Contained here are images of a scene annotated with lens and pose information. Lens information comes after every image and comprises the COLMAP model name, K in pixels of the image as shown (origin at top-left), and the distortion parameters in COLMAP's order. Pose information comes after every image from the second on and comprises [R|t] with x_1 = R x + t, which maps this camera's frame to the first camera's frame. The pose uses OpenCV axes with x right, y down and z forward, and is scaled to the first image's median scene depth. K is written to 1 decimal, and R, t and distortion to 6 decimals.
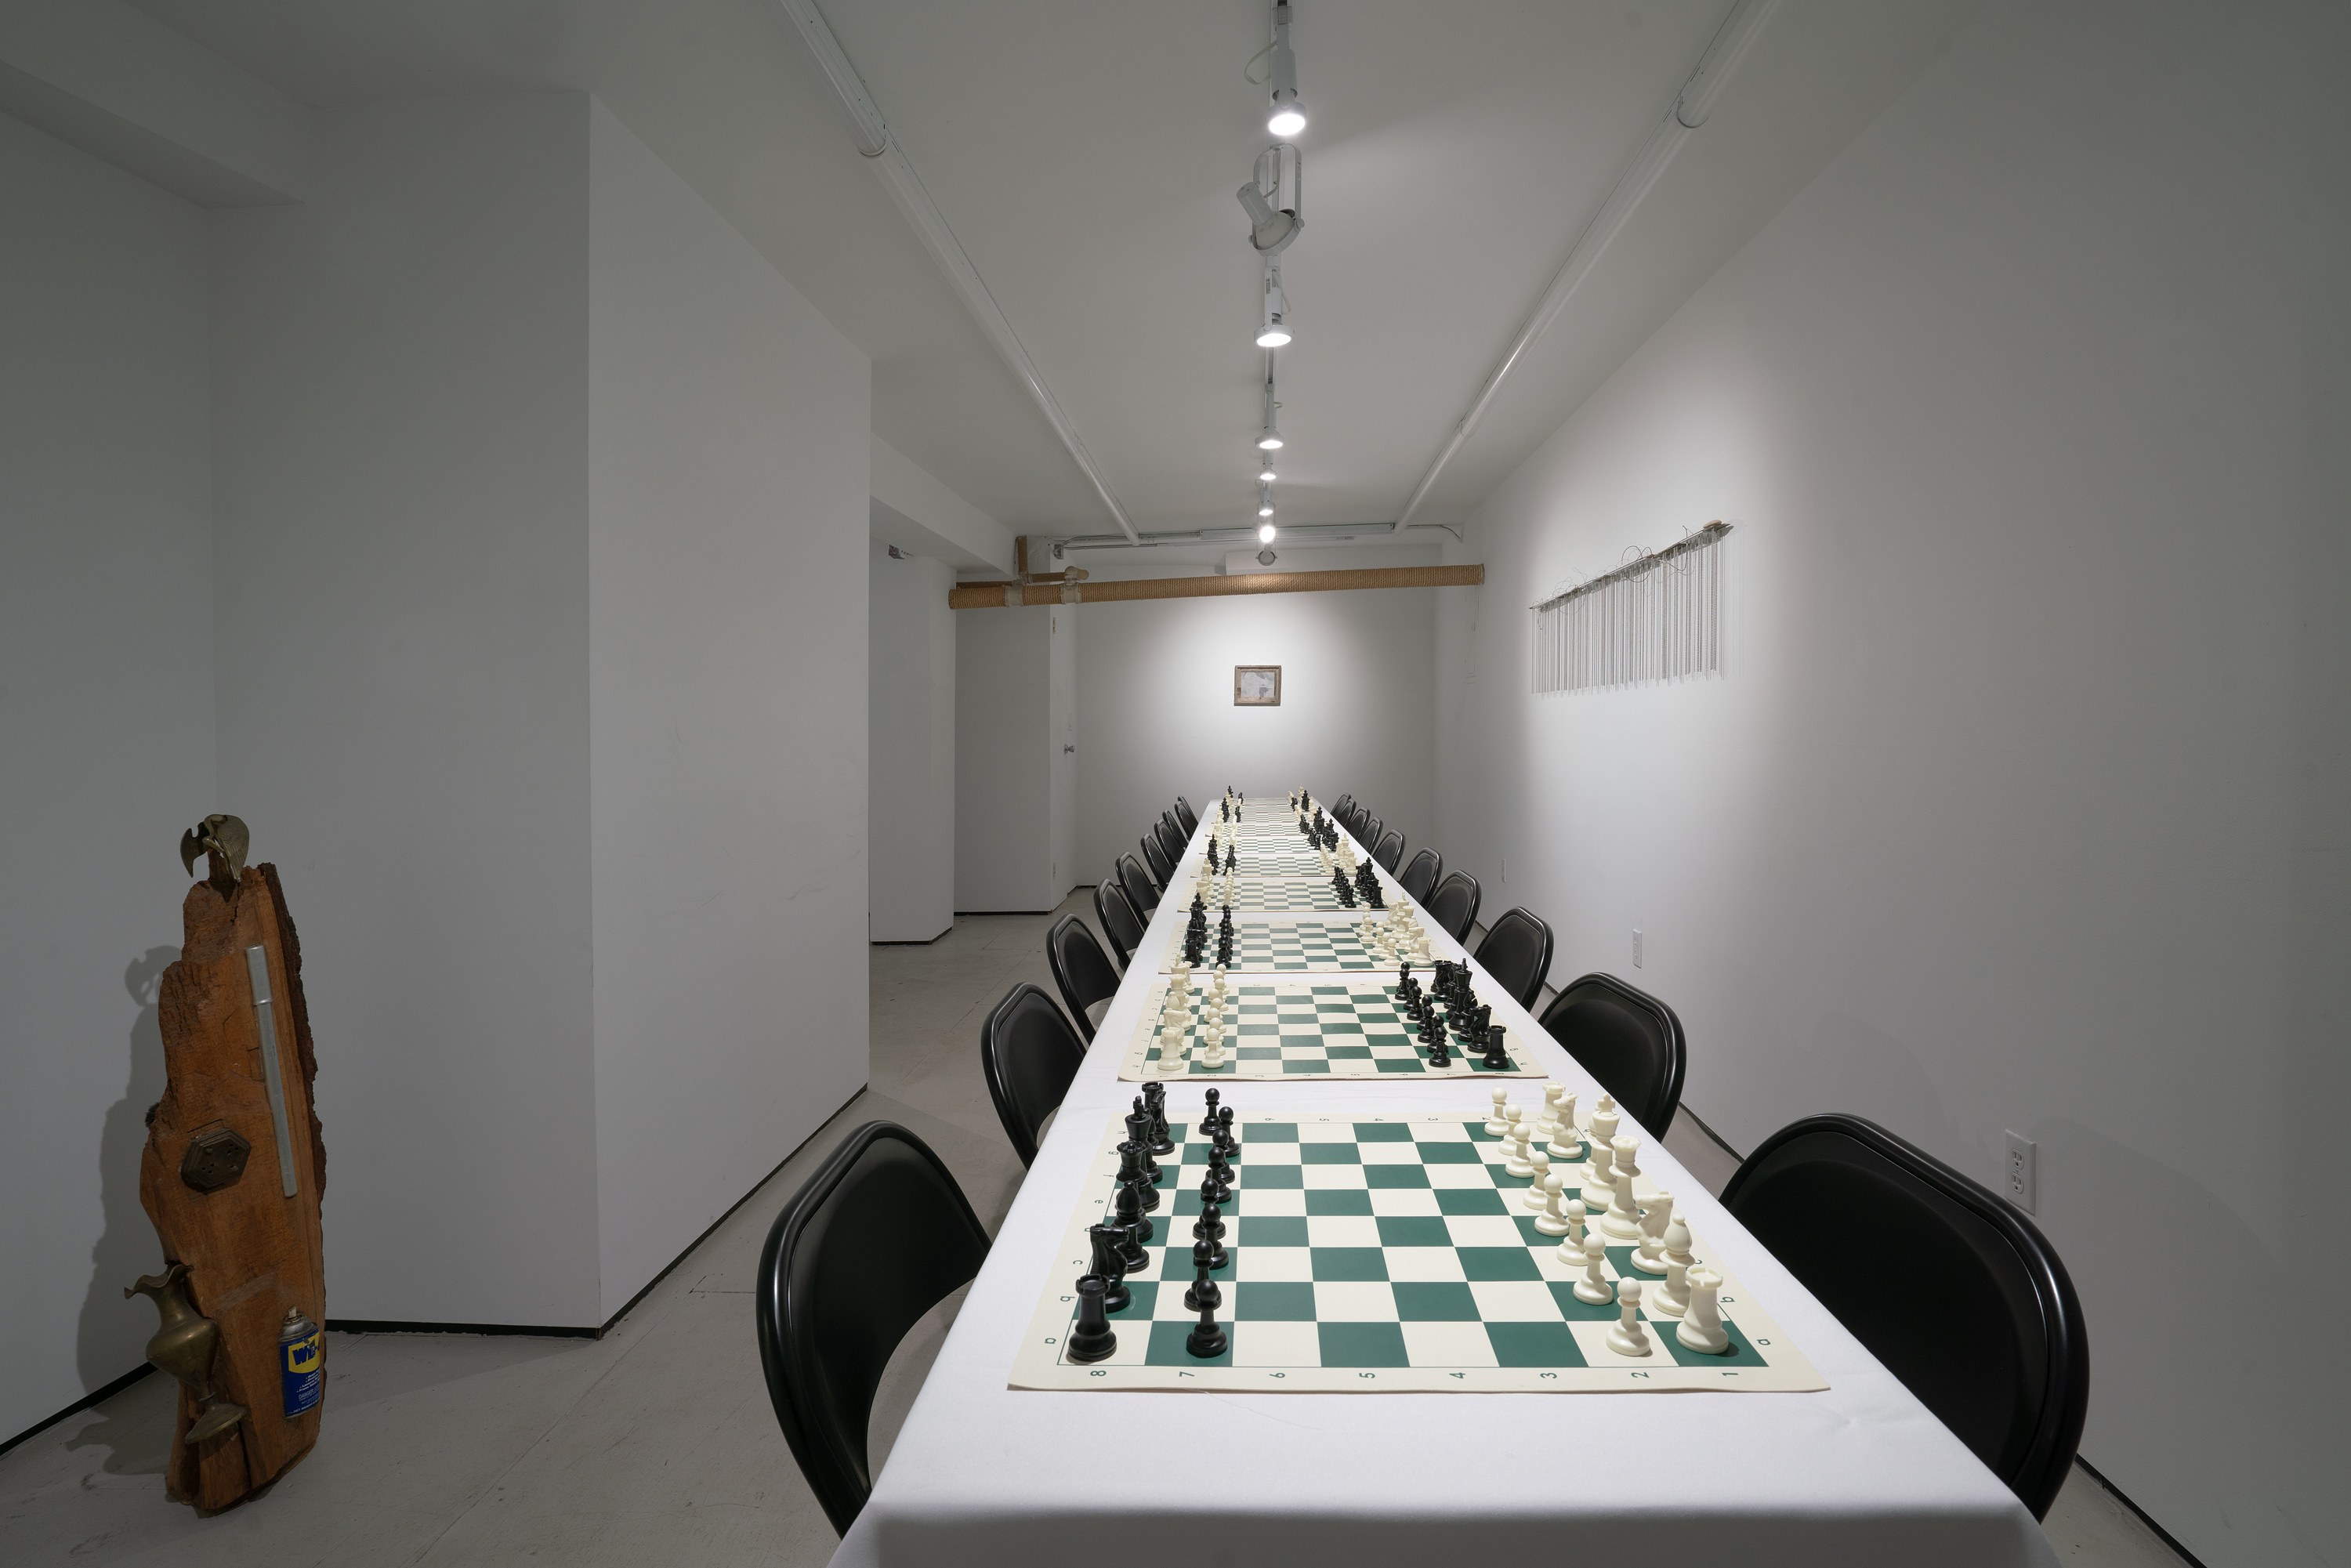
lens RADIAL K [[1239.8, 0, 1201.1], [0, 1239.8, 780.9], [0, 0, 1]] dist [-0.055329, 0.025654]
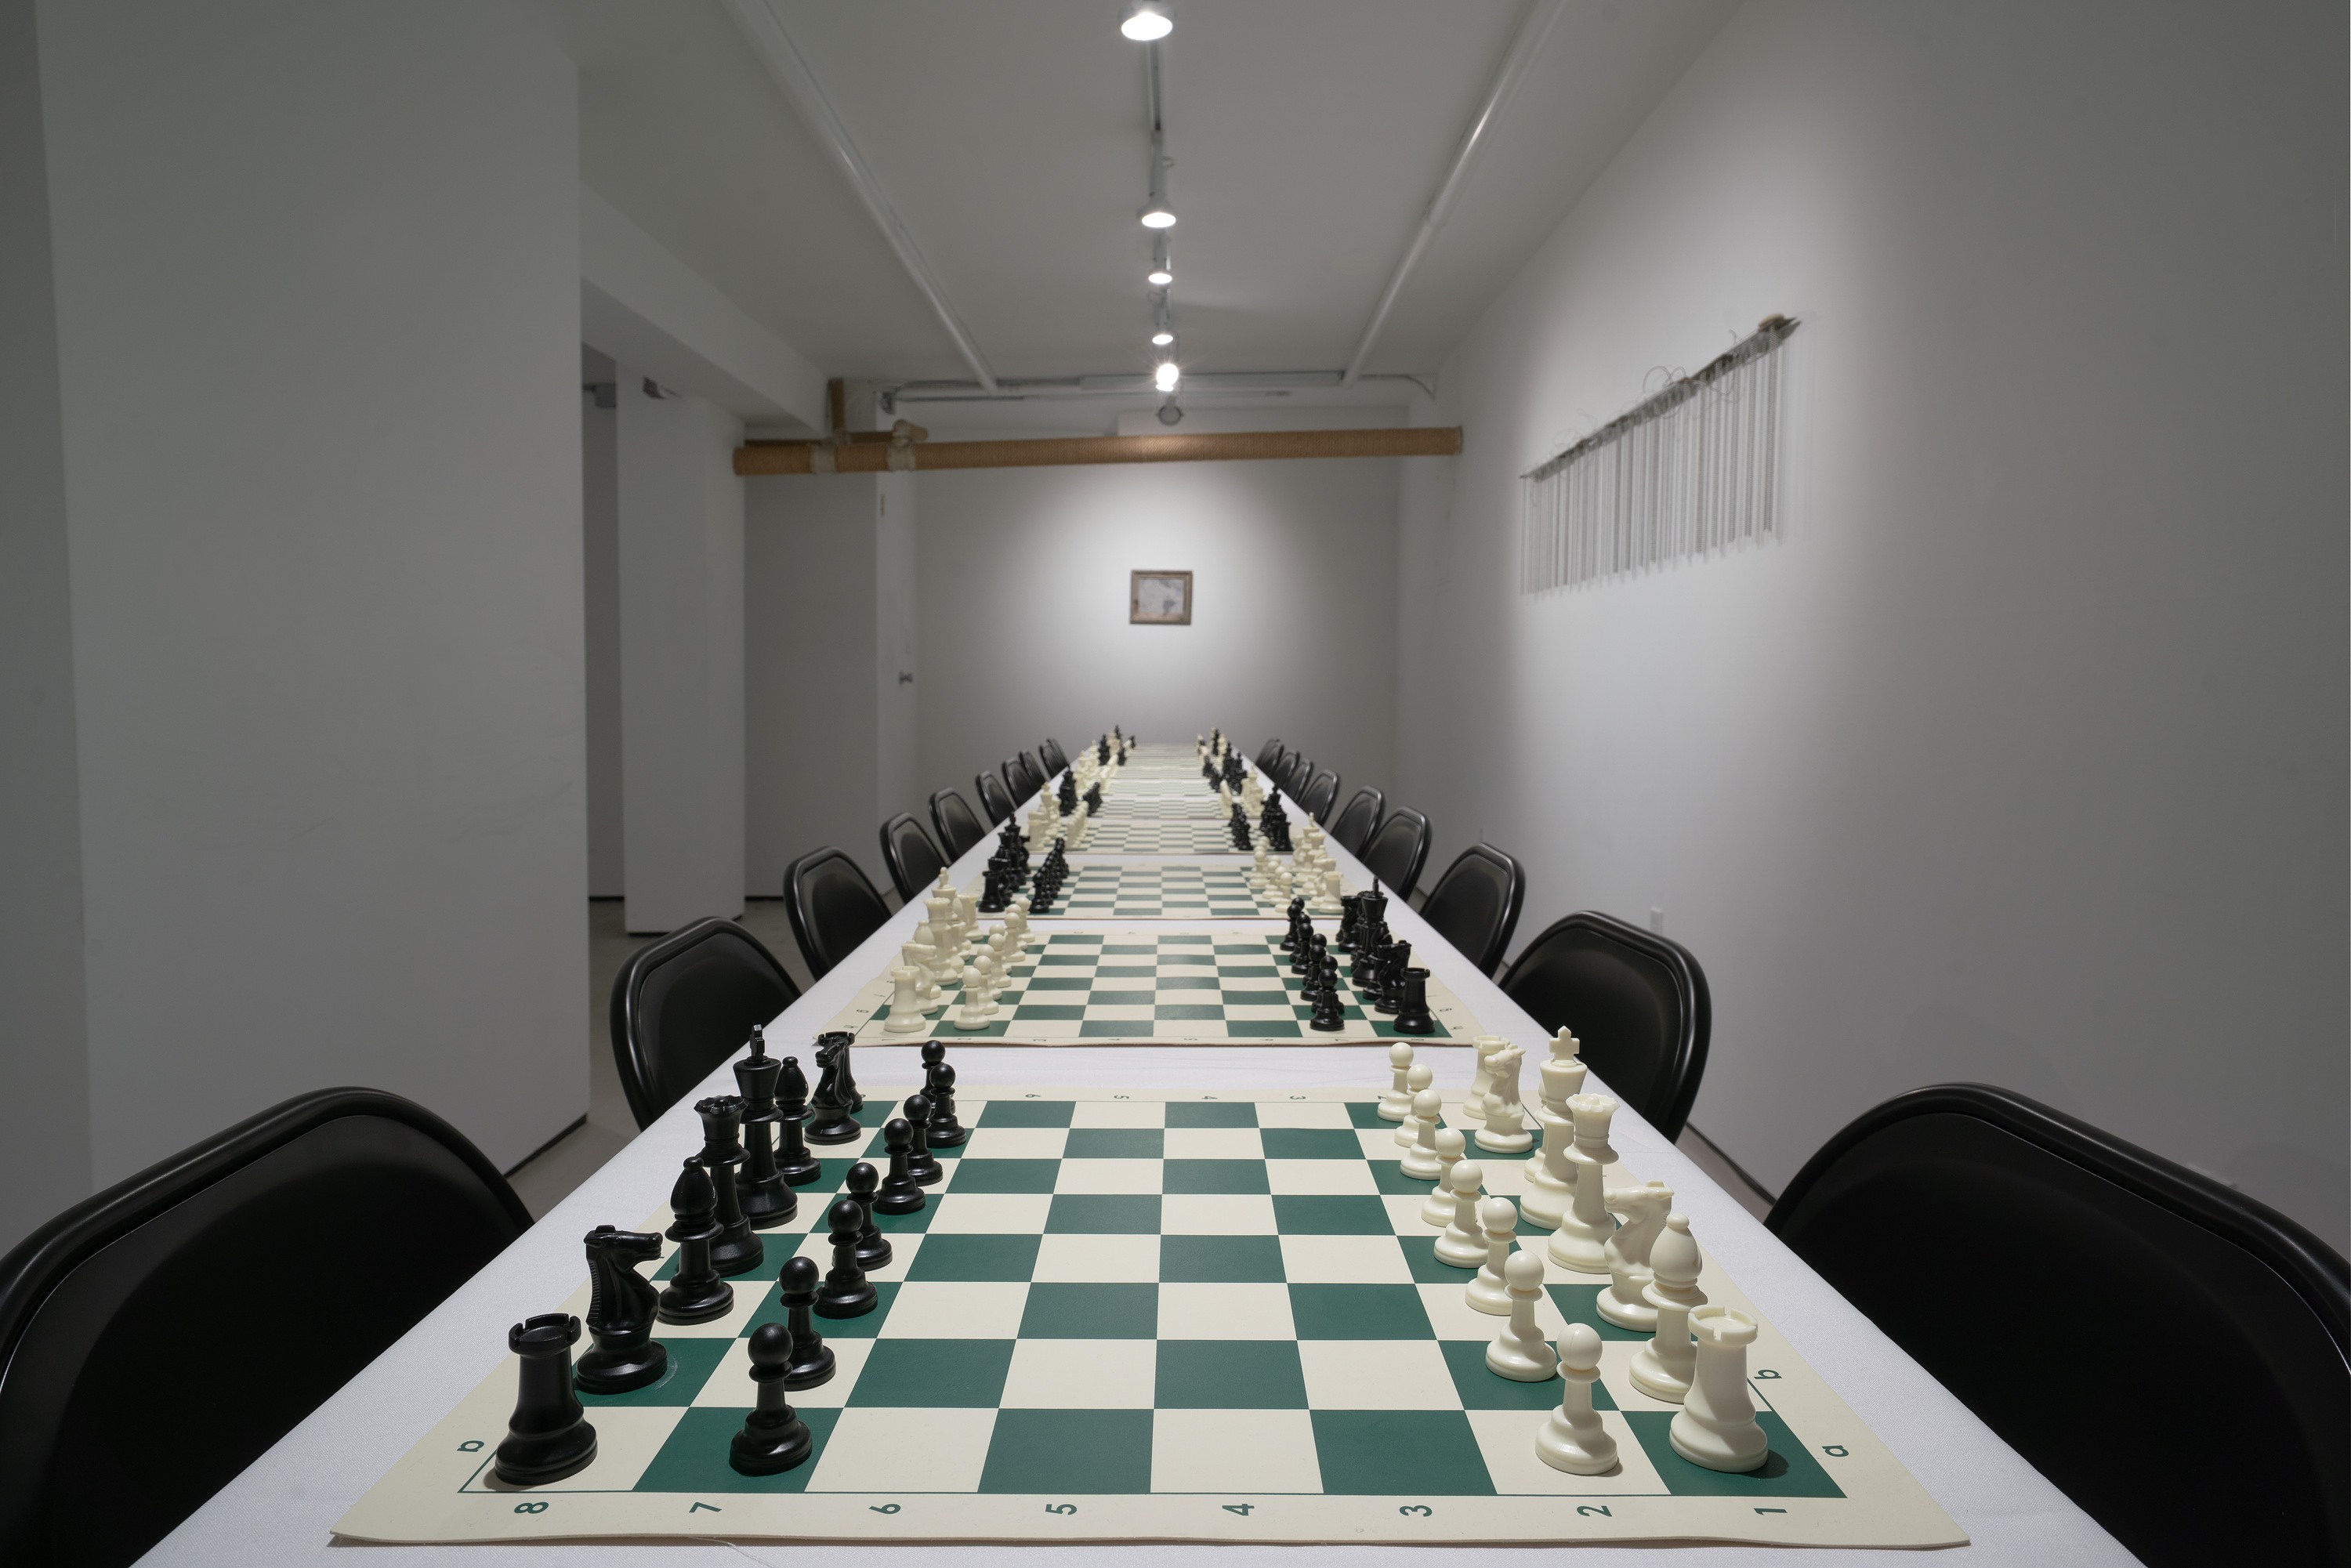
lens RADIAL K [[1585.0, 0, 1175.5], [0, 1585.0, 784.0], [0, 0, 1]] dist [0.003934, 0.002714]
pose [[0.999211, 0.012816, 0.037600, 0.073908], [-0.013338, 0.999818, 0.013665, 0.083460], [-0.037418, -0.014155, 0.999199, 0.164258]]
